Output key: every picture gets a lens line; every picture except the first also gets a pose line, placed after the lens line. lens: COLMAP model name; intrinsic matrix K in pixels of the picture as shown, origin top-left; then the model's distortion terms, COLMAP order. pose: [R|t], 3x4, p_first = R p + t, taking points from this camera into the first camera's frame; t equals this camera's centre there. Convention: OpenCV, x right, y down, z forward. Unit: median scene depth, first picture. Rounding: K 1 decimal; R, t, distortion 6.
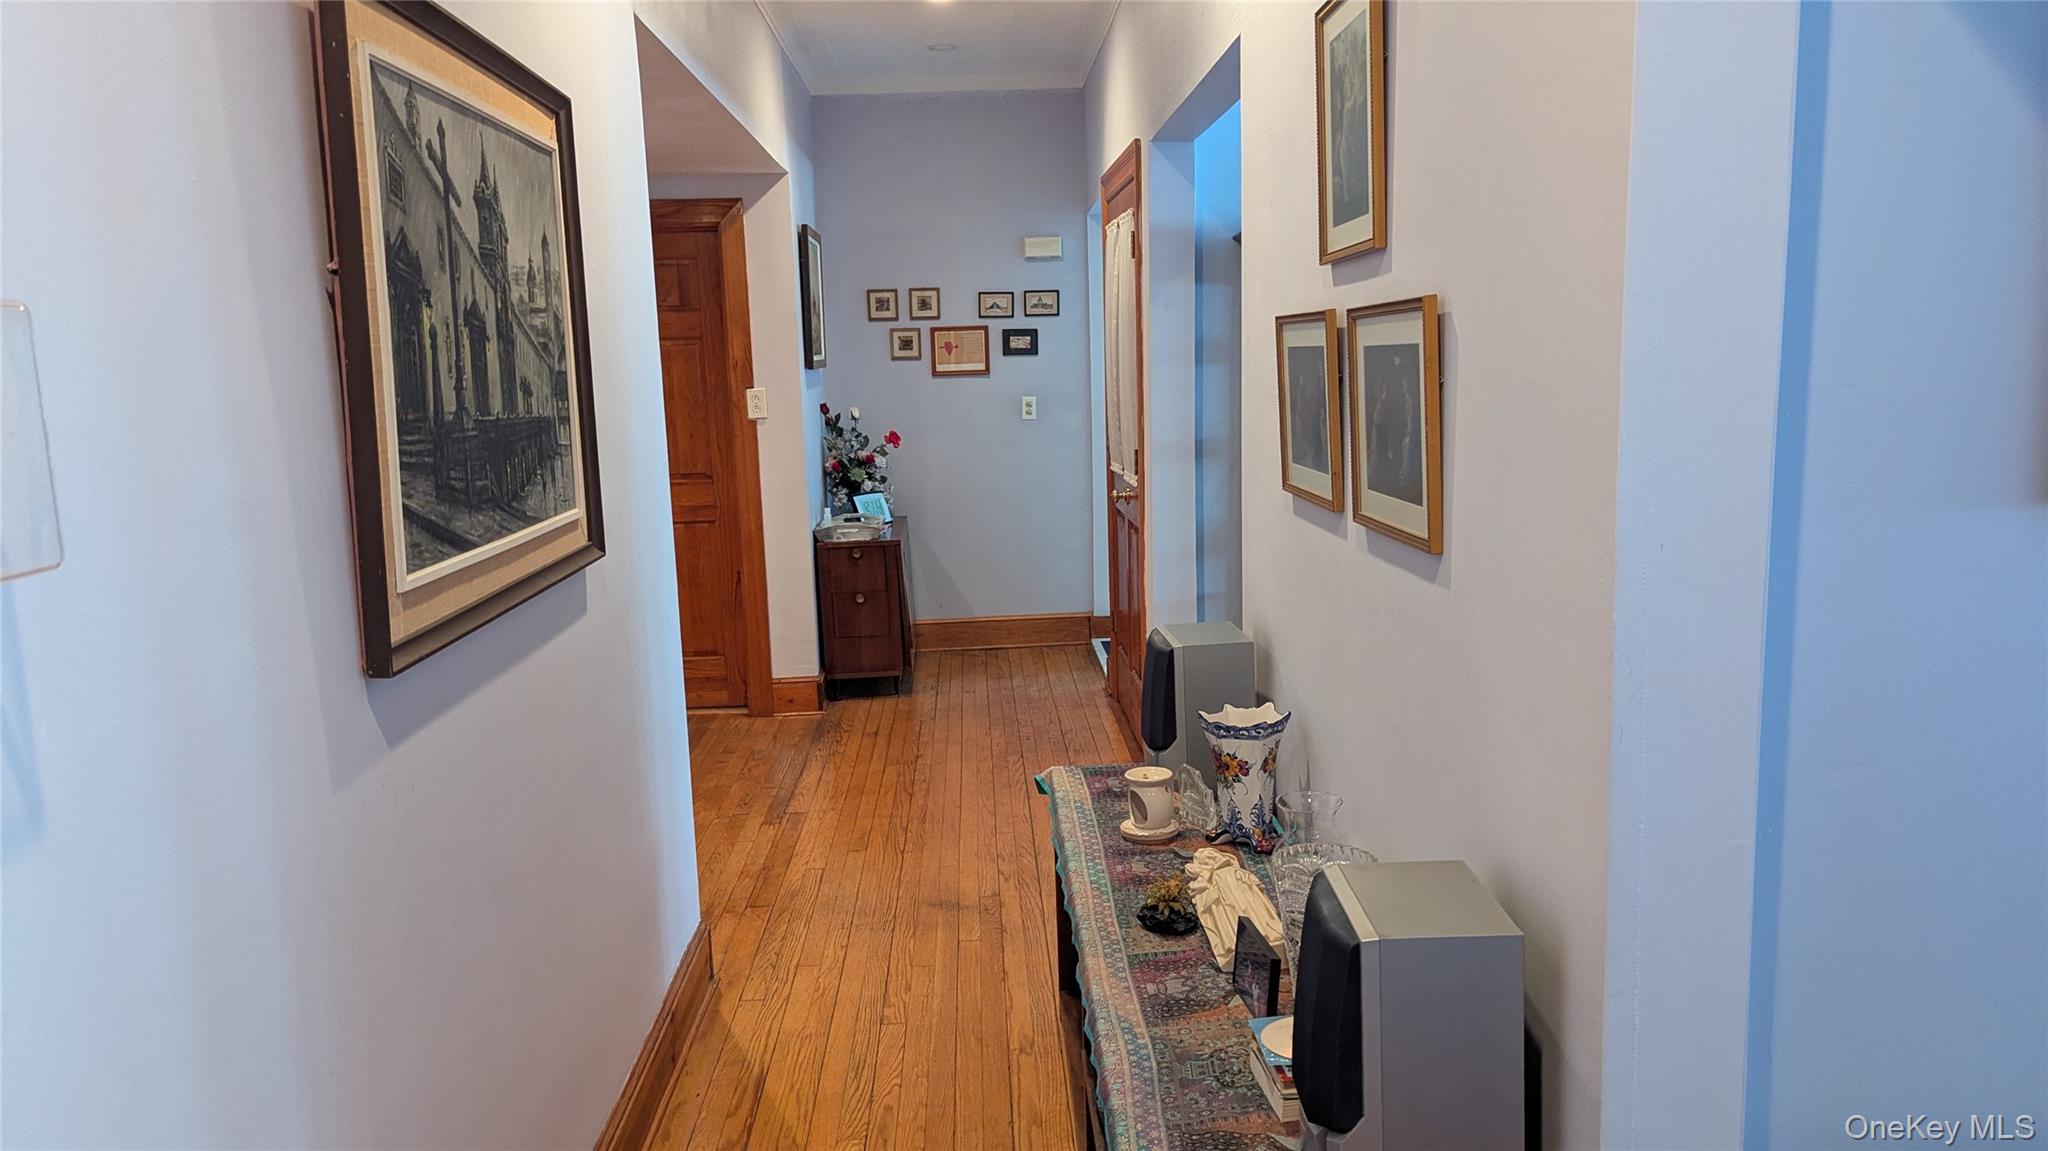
lens RADIAL K [[1436.4, 0, 1024.0], [0, 1436.4, 575.5], [0, 0, 1]] dist [-0.000226, -0.002218]
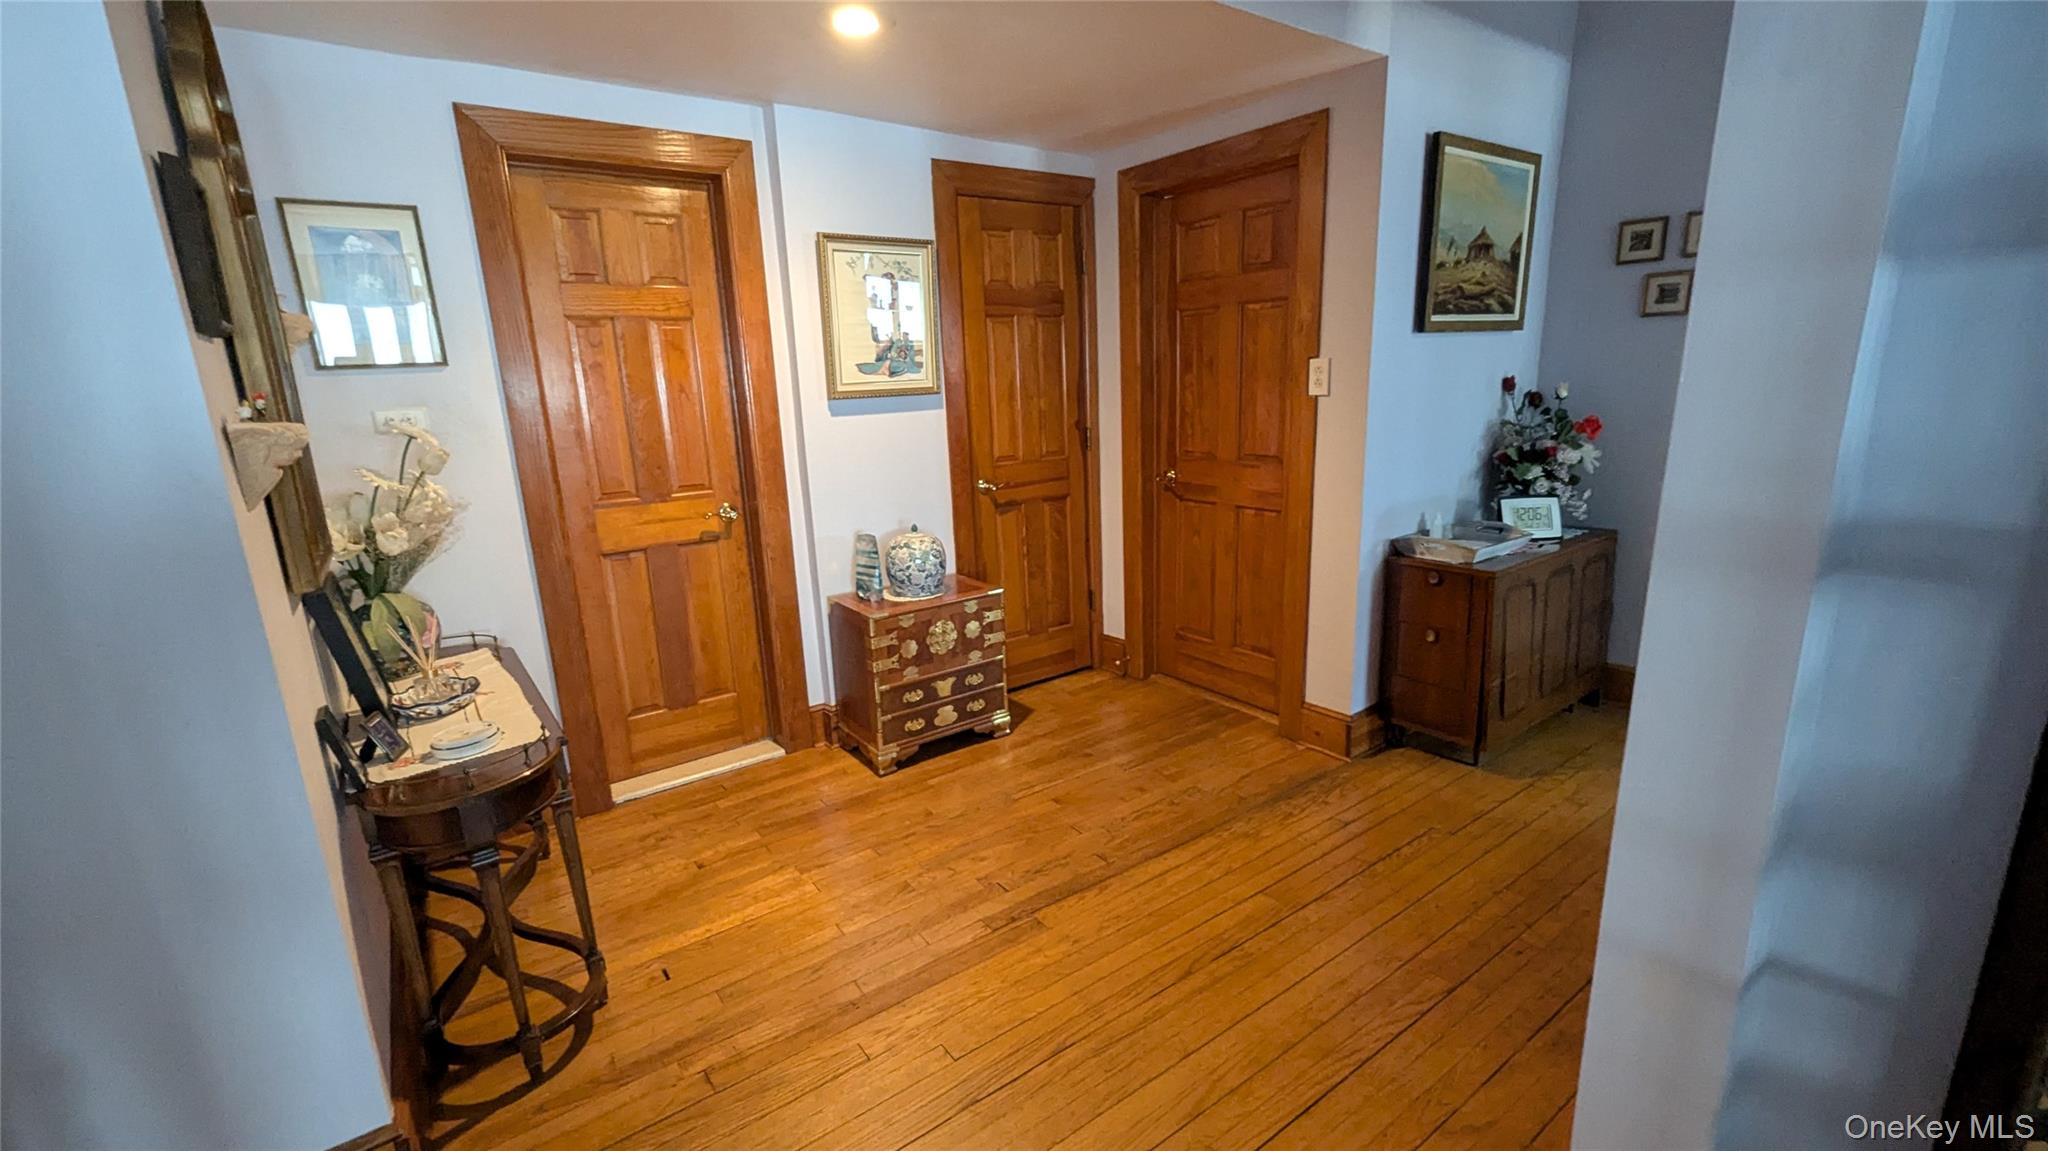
lens RADIAL K [[859.6, 0, 1028.0], [0, 859.6, 578.5], [0, 0, 1]] dist [0.001110, 0.000052]
pose [[0.560968, 0.203503, -0.802435, 0.130455], [-0.105934, 0.978992, 0.174222, -0.072542], [0.821032, -0.012727, 0.570740, 0.563411]]
